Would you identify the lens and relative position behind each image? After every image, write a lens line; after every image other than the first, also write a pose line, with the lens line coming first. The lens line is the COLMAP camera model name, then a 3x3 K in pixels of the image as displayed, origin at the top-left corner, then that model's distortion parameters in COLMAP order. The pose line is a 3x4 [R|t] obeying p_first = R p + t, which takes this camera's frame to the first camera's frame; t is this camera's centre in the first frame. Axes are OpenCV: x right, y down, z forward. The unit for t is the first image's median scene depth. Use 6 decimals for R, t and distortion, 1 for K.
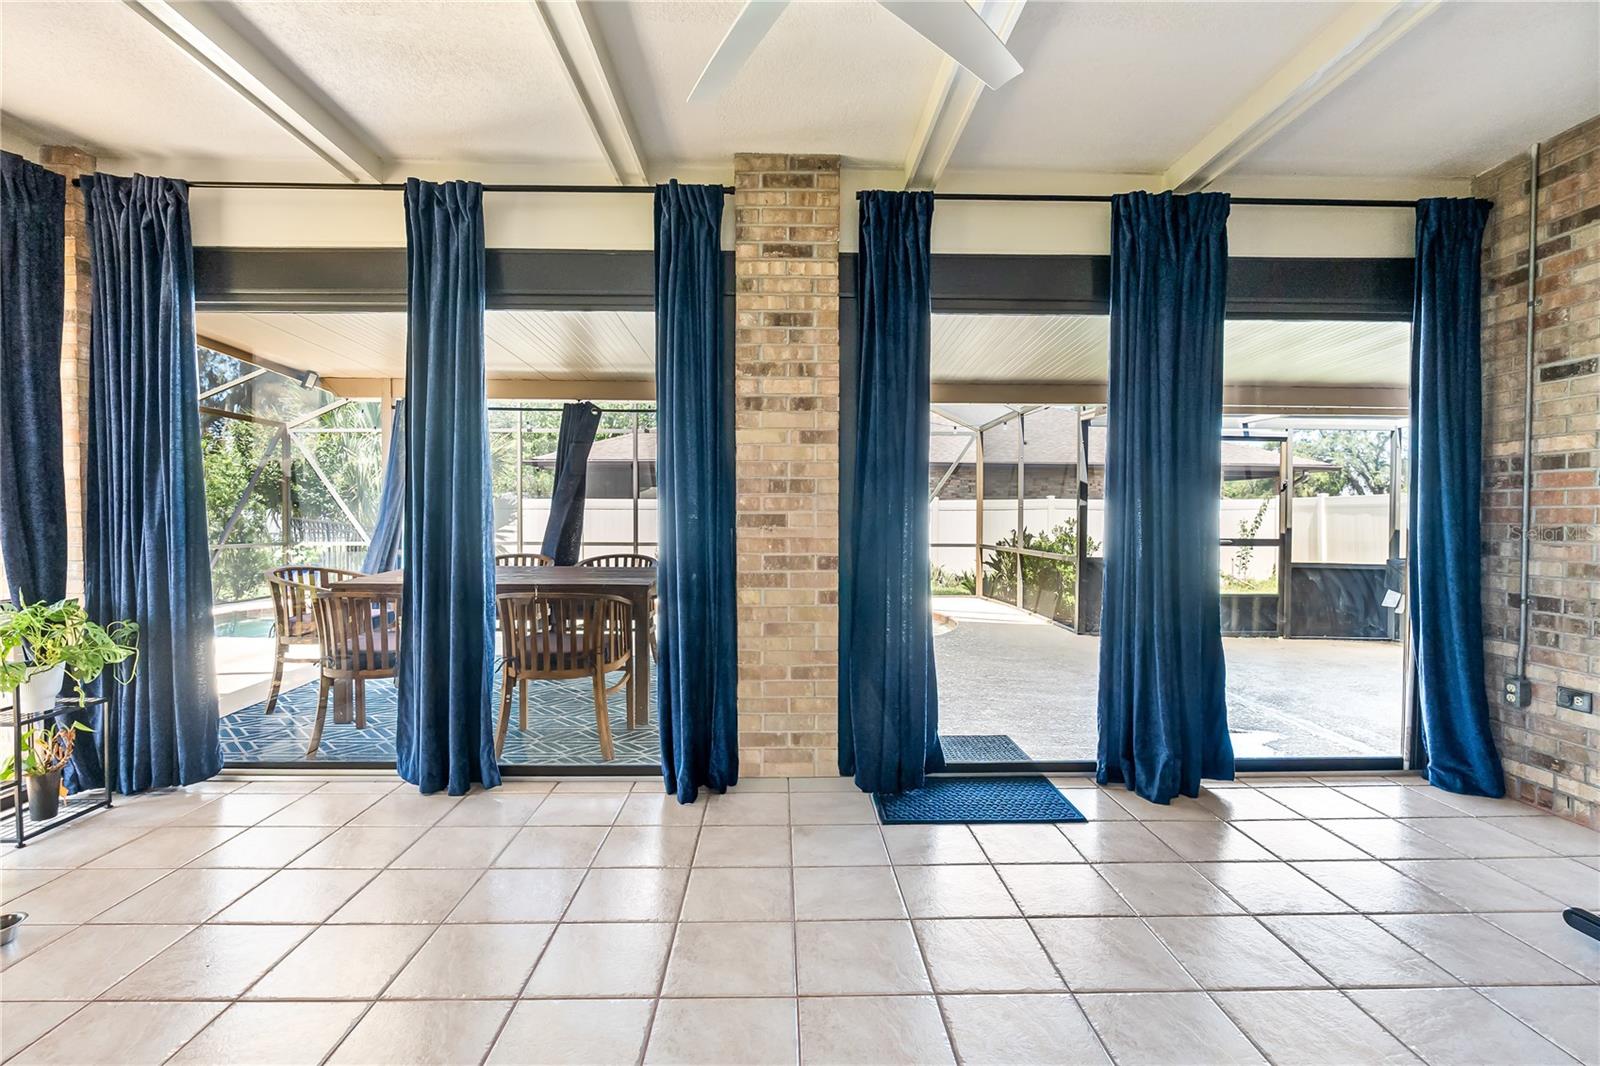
lens RADIAL K [[746.0, 0, 804.0], [0, 746.0, 517.3], [0, 0, 1]] dist [-0.001436, -0.001014]
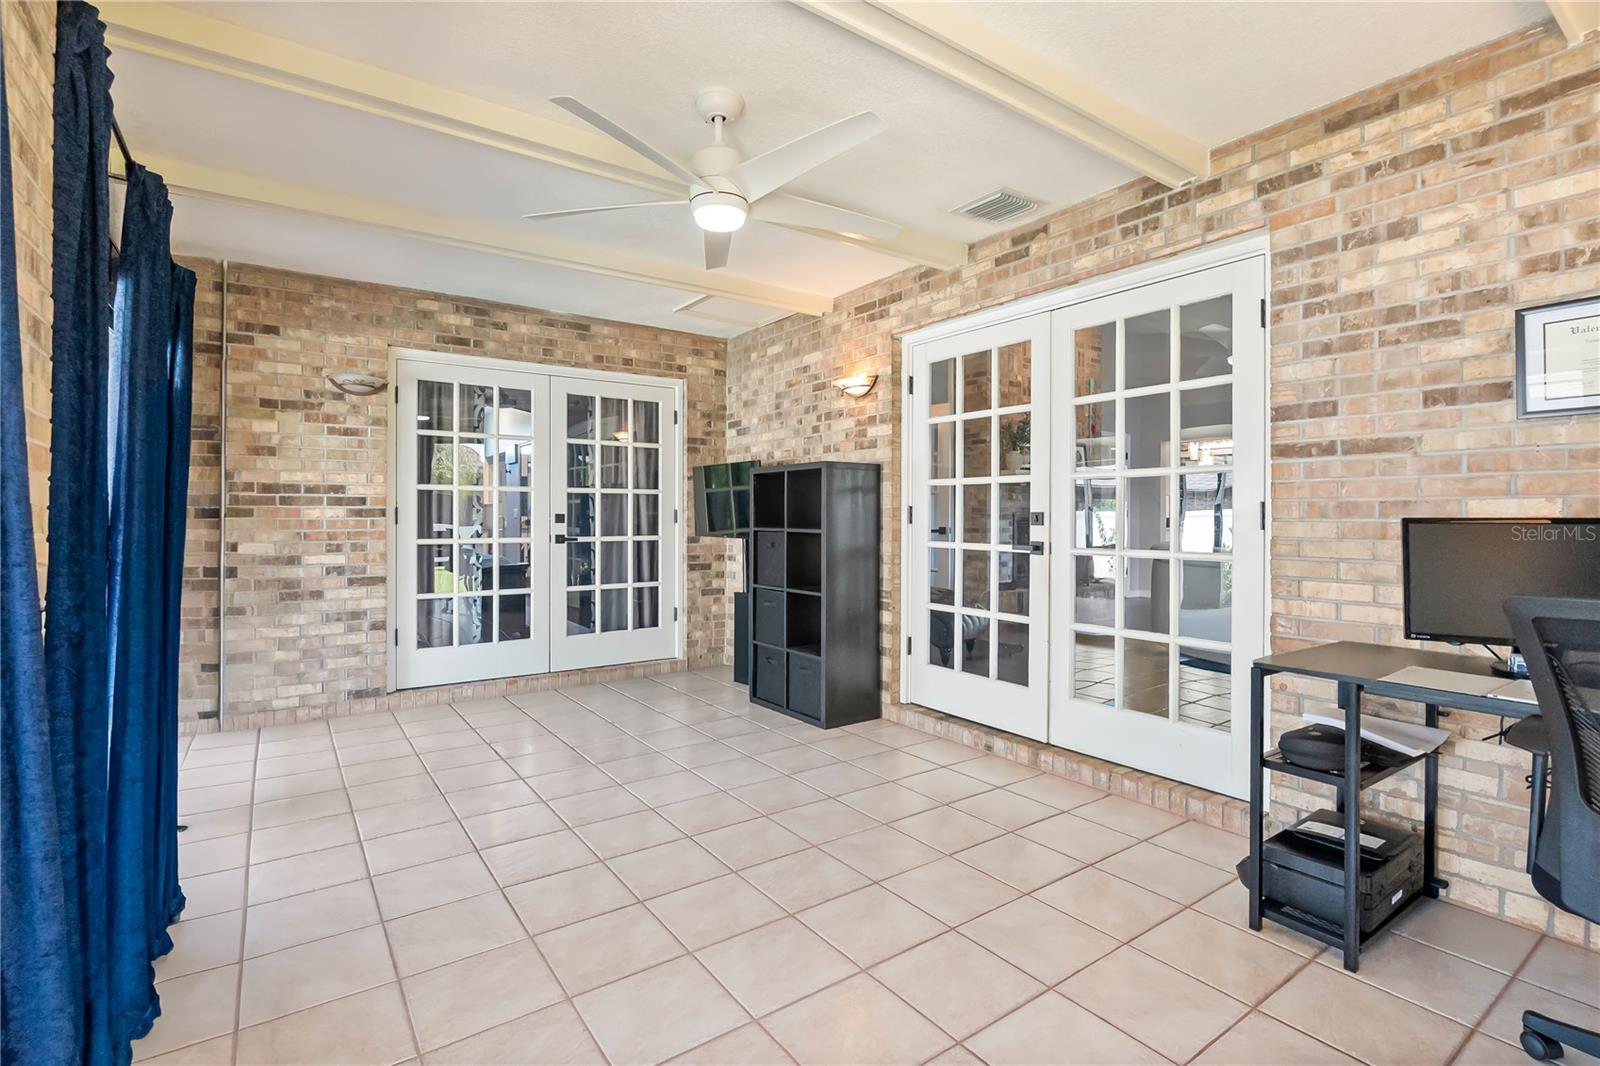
lens RADIAL K [[746.0, 0, 804.0], [0, 746.0, 517.3], [0, 0, 1]] dist [-0.001436, -0.001014]
pose [[-0.557365, 0.000562, 0.830268, -0.765292], [0.009549, 0.999938, 0.005733, -0.022256], [-0.830213, 0.011124, -0.557335, 0.903925]]
